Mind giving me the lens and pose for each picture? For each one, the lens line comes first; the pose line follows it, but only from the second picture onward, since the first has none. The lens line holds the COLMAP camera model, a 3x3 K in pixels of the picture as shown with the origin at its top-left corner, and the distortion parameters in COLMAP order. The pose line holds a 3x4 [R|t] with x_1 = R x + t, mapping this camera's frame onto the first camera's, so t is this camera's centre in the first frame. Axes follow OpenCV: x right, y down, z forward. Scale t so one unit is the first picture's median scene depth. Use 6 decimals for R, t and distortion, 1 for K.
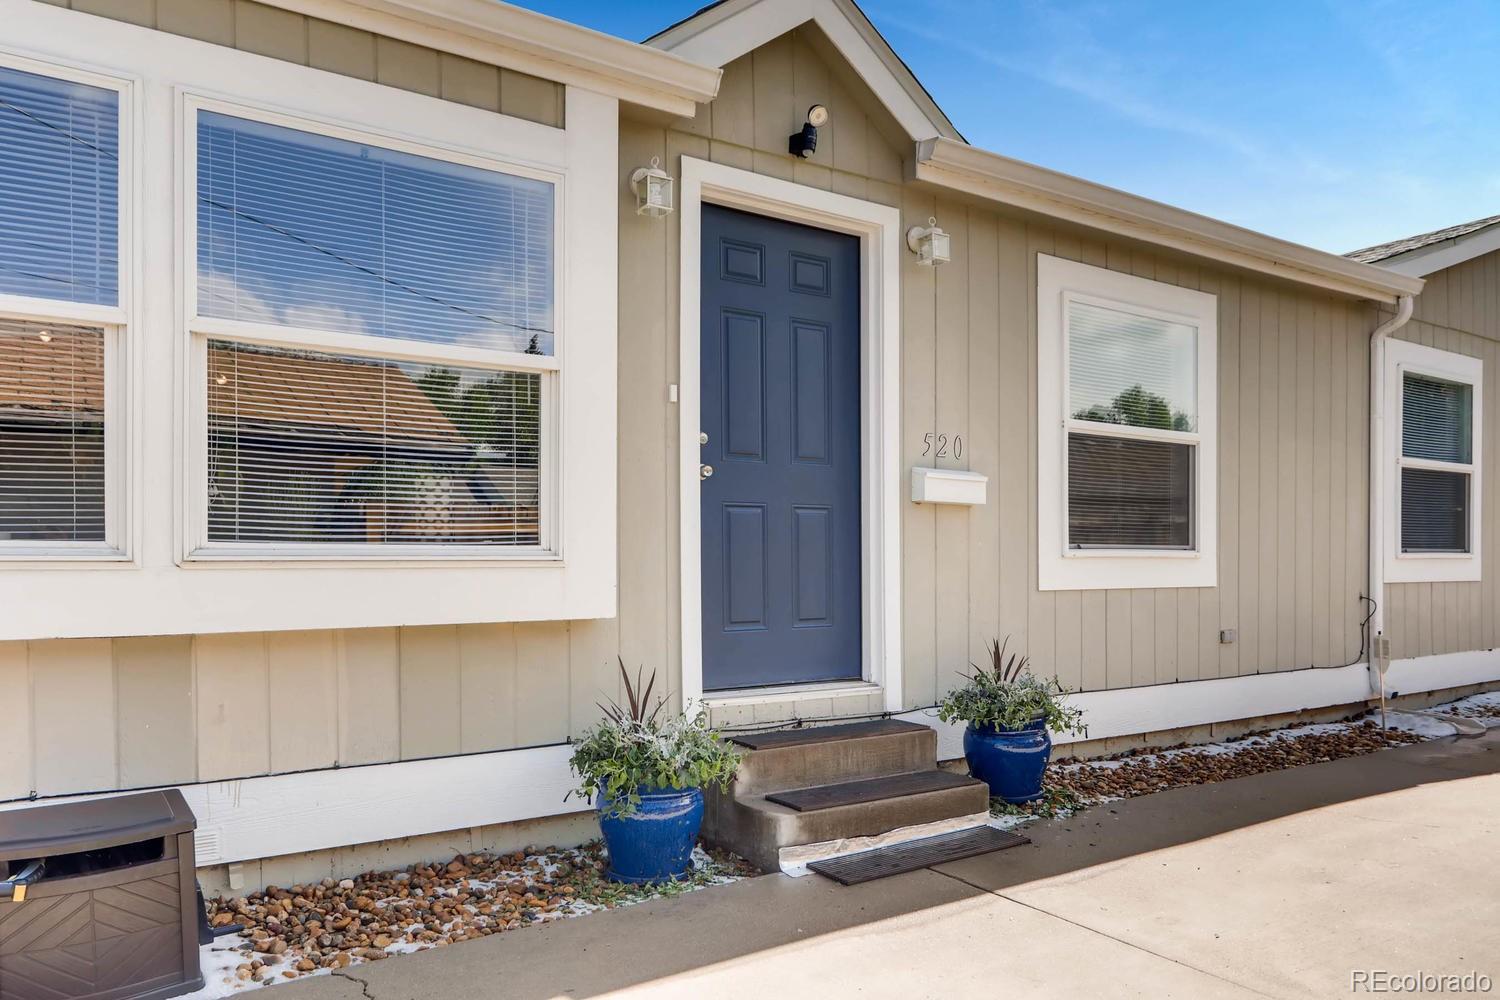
lens RADIAL K [[771.7, 0, 773.2], [0, 771.7, 514.1], [0, 0, 1]] dist [-0.020356, 0.013219]
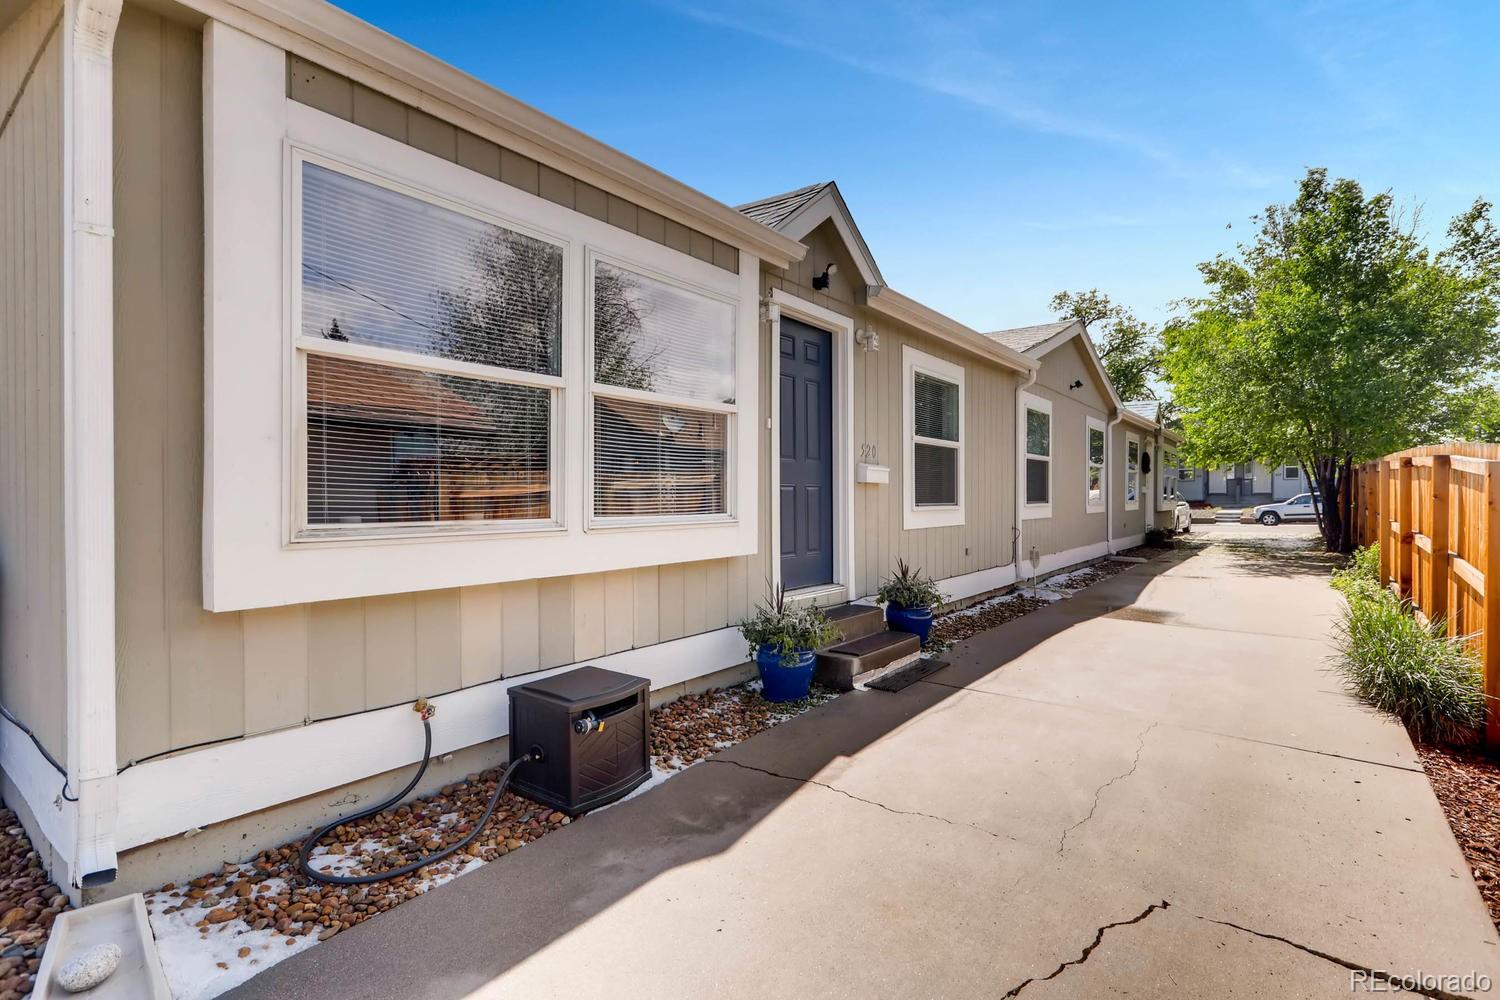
lens RADIAL K [[719.4, 0, 743.6], [0, 719.4, 505.1], [0, 0, 1]] dist [-0.000588, -0.000124]
pose [[0.898142, -0.031531, 0.438574, -0.809940], [0.018824, 0.999268, 0.033293, -0.025627], [-0.439303, -0.021646, 0.898078, -0.397241]]
